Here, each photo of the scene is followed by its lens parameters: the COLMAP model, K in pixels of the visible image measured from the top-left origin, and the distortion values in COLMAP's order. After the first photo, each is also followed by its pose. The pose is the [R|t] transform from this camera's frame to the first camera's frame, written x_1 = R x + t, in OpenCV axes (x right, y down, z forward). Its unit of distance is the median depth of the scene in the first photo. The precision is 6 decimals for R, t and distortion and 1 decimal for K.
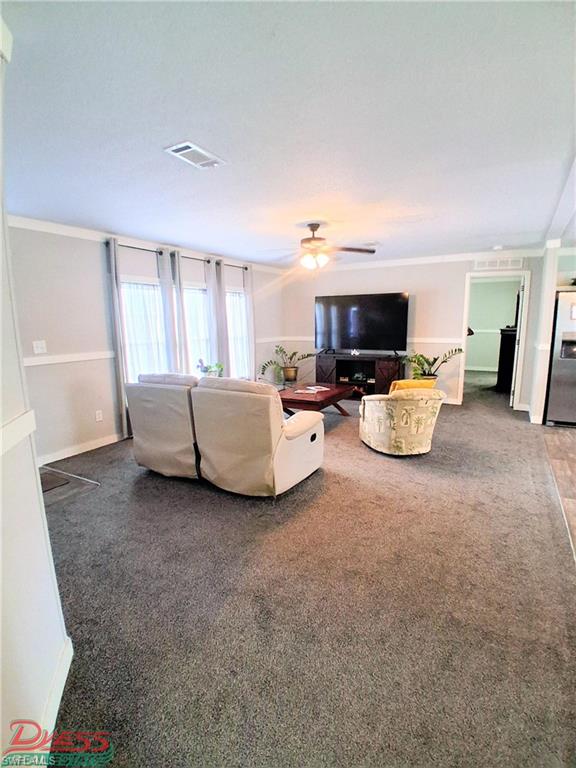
lens RADIAL K [[375.0, 0, 287.1], [0, 375.0, 399.5], [0, 0, 1]] dist [-0.107838, 0.044699]
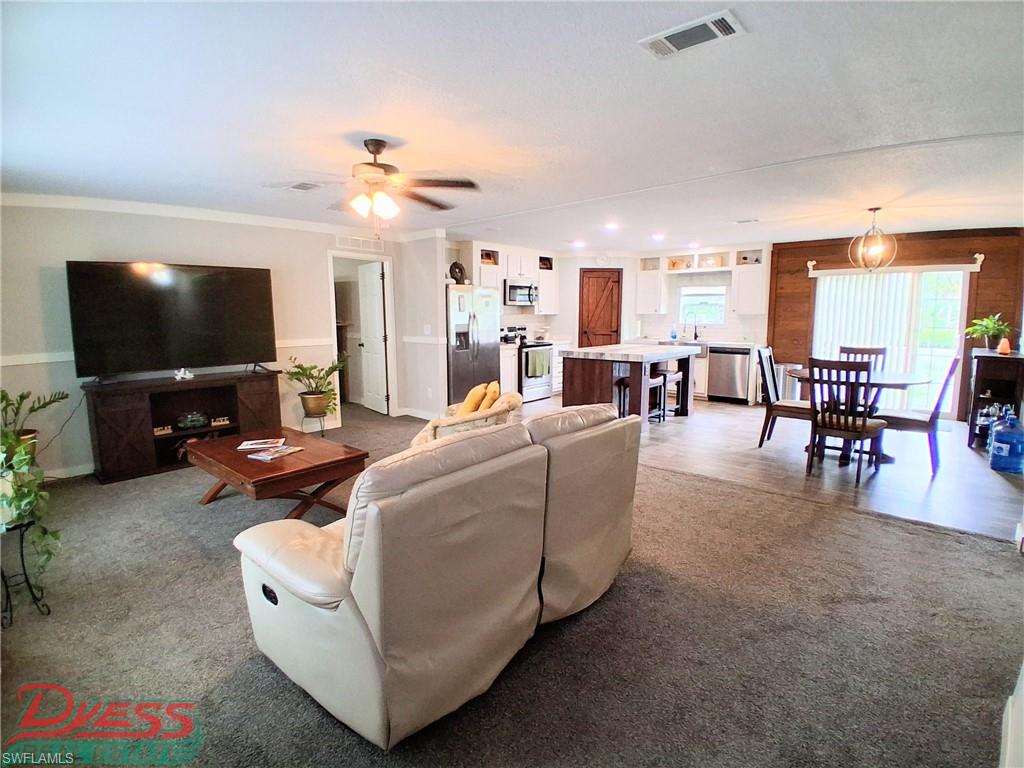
lens RADIAL K [[501.2, 0, 526.4], [0, 501.2, 390.9], [0, 0, 1]] dist [0.048906, -0.073859]
pose [[0.189019, -0.138996, 0.972086, -0.685830], [0.200375, 0.974562, 0.100388, -0.132788], [-0.961312, 0.175807, 0.212062, 0.671836]]
